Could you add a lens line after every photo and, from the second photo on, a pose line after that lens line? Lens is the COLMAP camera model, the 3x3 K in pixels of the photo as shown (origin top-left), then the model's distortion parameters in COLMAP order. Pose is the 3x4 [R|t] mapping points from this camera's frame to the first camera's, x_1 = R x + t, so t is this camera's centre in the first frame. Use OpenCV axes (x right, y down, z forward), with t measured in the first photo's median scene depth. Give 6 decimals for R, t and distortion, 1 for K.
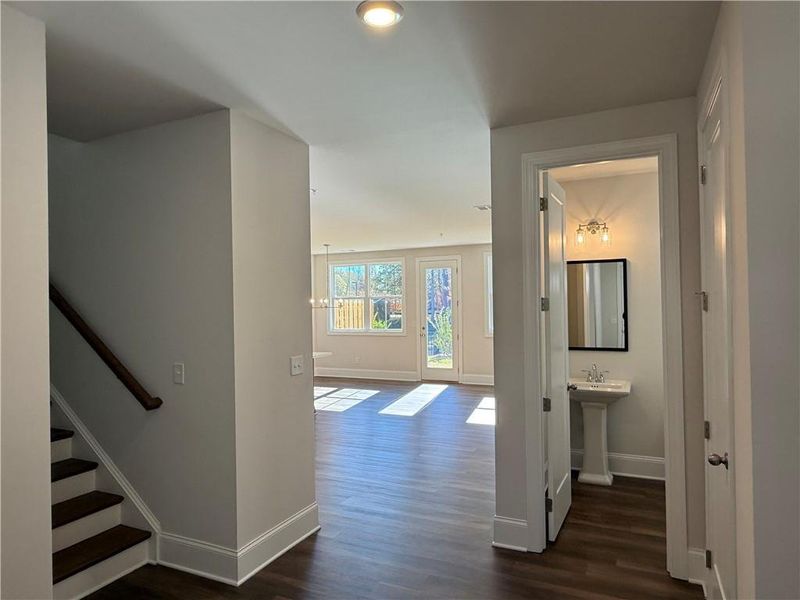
lens RADIAL K [[508.6, 0, 400.0], [0, 508.6, 300.0], [0, 0, 1]] dist [-0.000551, -0.000013]
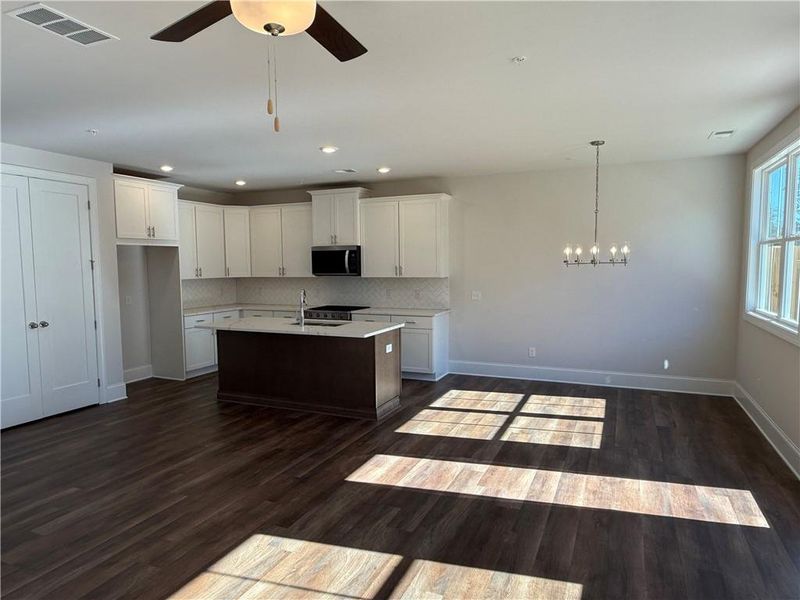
lens RADIAL K [[508.6, 0, 400.0], [0, 508.6, 300.0], [0, 0, 1]] dist [-0.000551, -0.000013]
pose [[0.029111, 0.090031, -0.995513, 0.346037], [0.016140, 0.995763, 0.090526, 0.001547], [0.999446, -0.018703, 0.027534, 0.700943]]
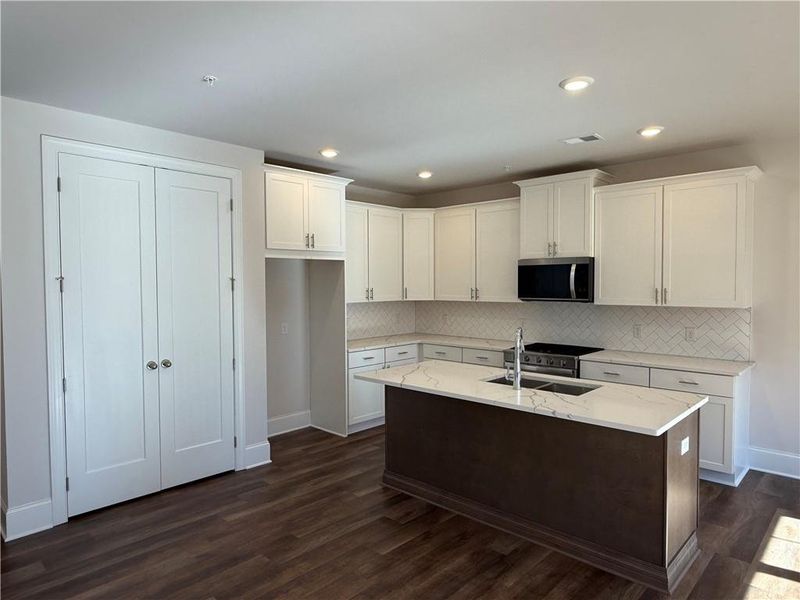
lens RADIAL K [[508.6, 0, 400.0], [0, 508.6, 300.0], [0, 0, 1]] dist [-0.000551, -0.000013]
pose [[-0.311454, 0.052514, -0.948809, 0.146943], [0.016391, 0.998620, 0.049891, 0.002524], [0.950120, -0.000013, -0.311885, 0.645201]]
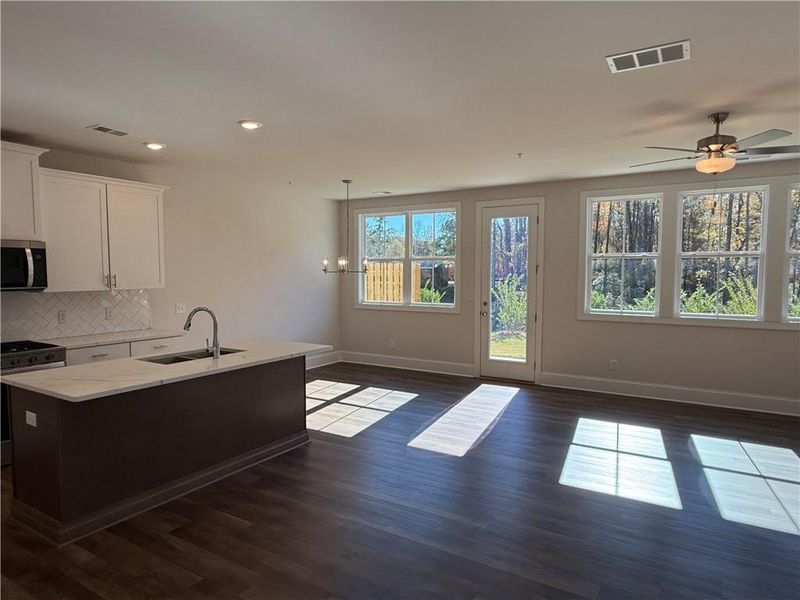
lens RADIAL K [[508.6, 0, 400.0], [0, 508.6, 300.0], [0, 0, 1]] dist [-0.000551, -0.000013]
pose [[0.993068, 0.024447, -0.114972, 0.009801], [-0.016624, 0.997511, 0.068518, 0.004241], [0.116361, -0.066132, 0.991003, 0.279430]]
